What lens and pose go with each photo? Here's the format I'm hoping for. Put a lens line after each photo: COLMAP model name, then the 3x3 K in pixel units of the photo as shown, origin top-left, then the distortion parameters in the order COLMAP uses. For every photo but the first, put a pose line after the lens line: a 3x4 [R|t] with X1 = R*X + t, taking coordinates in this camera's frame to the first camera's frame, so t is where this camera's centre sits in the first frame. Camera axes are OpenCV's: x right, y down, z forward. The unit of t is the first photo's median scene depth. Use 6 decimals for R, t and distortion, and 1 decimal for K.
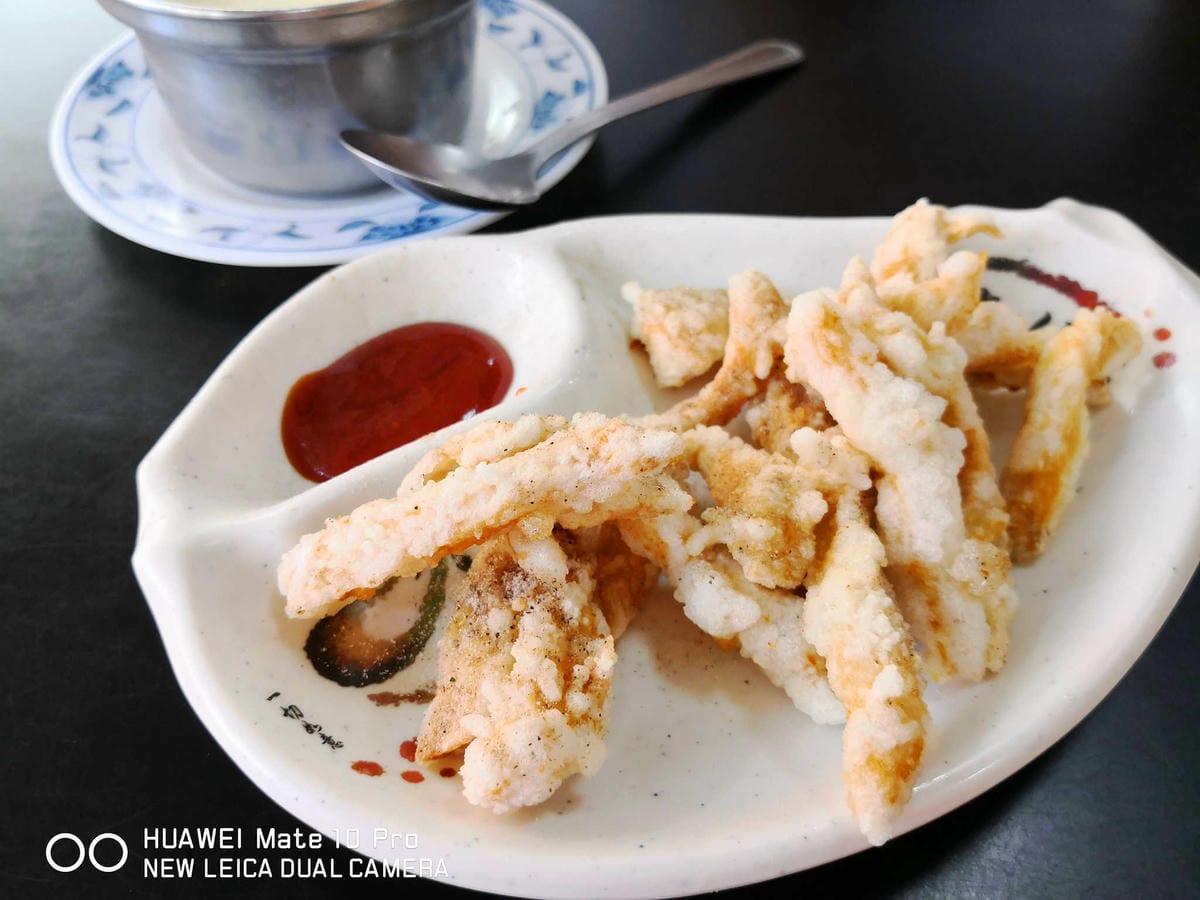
lens RADIAL K [[1012.9, 0, 599.0], [0, 1012.9, 454.7], [0, 0, 1]] dist [-0.022984, -0.063602]
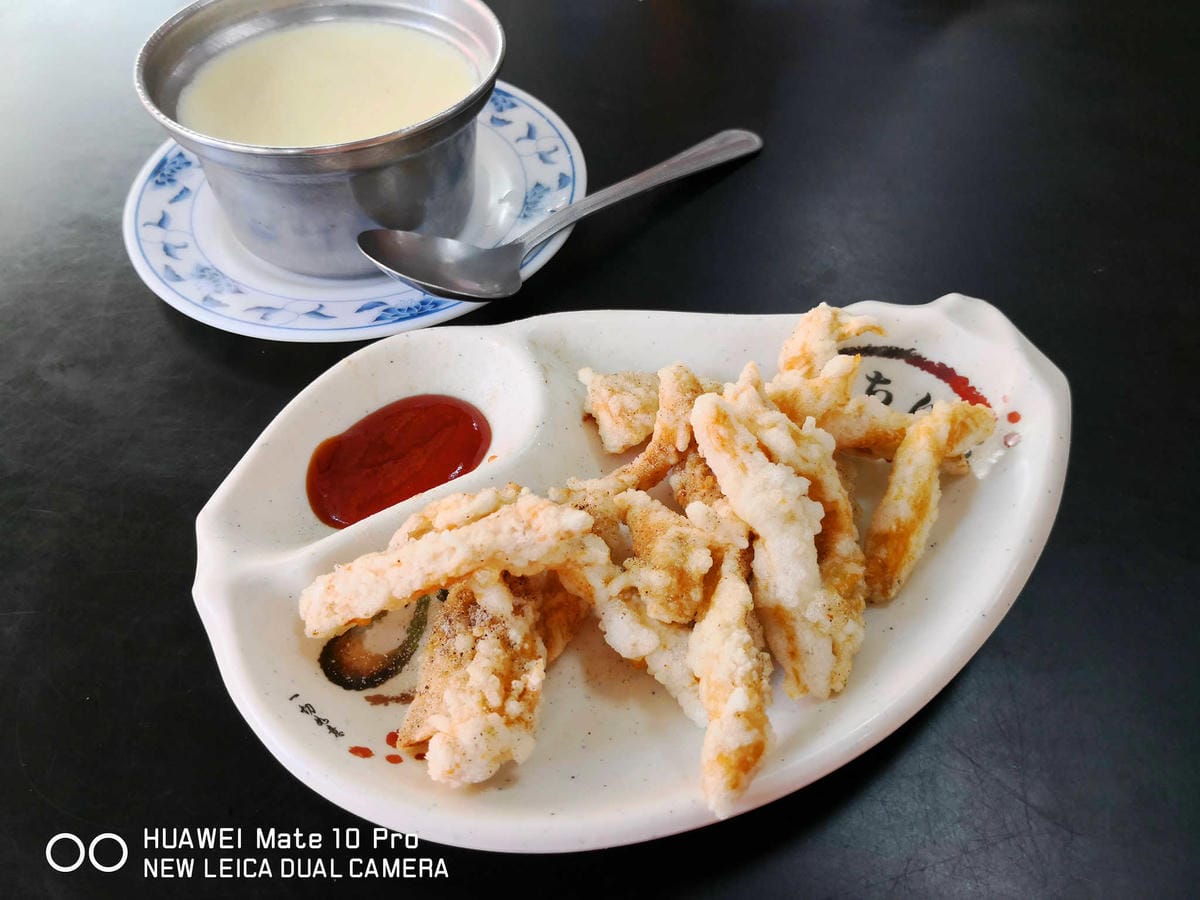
lens RADIAL K [[1012.9, 0, 598.7], [0, 1012.9, 444.8], [0, 0, 1]] dist [-0.022984, -0.063602]
pose [[0.998988, 0.013927, -0.042762, 0.123788], [-0.013652, 0.999884, 0.006721, -0.100924], [0.042850, -0.006130, 0.999063, -0.296284]]
